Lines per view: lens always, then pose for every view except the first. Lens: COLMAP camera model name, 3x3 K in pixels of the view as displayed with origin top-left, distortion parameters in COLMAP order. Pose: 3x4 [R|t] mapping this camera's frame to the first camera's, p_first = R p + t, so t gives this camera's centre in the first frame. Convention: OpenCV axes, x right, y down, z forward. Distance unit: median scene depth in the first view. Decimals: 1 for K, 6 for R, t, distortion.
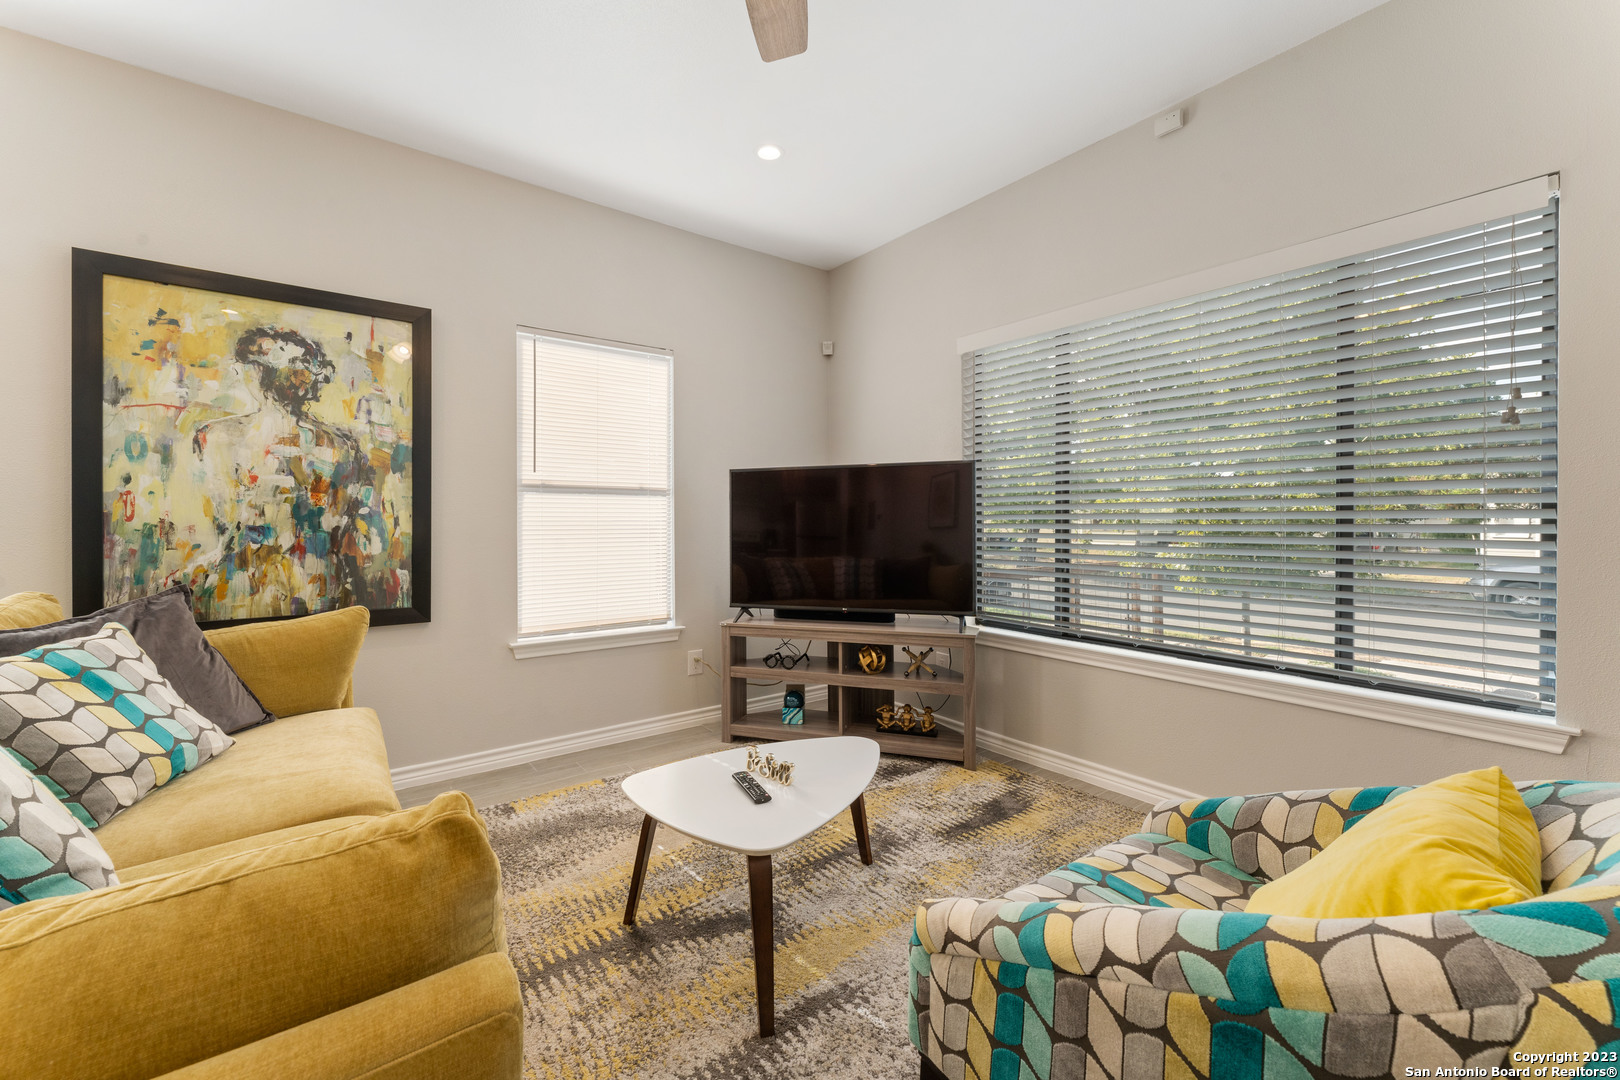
lens RADIAL K [[655.1, 0, 800.8], [0, 655.1, 519.9], [0, 0, 1]] dist [0.010045, -0.002132]
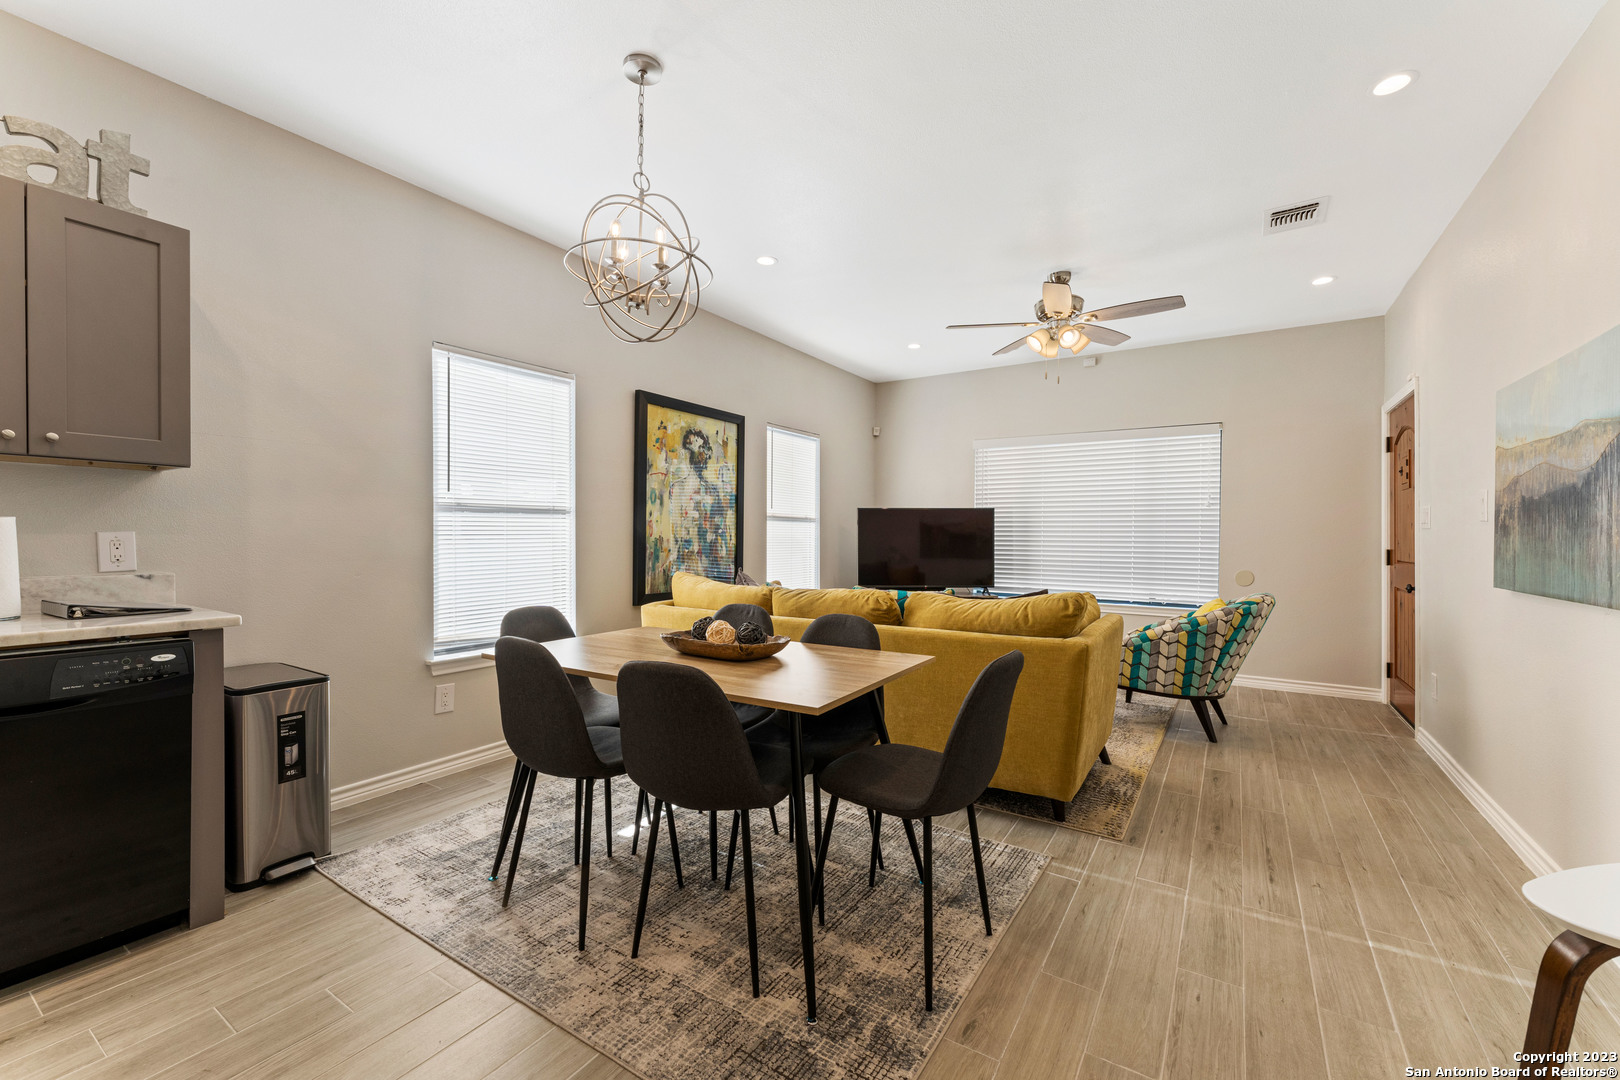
lens RADIAL K [[655.1, 0, 825.0], [0, 655.1, 543.5], [0, 0, 1]] dist [0.010045, -0.002132]
pose [[0.933115, 0.003757, 0.359558, -1.092166], [-0.009025, 0.999875, 0.012975, -0.006231], [-0.359464, -0.015352, 0.933033, -0.785776]]
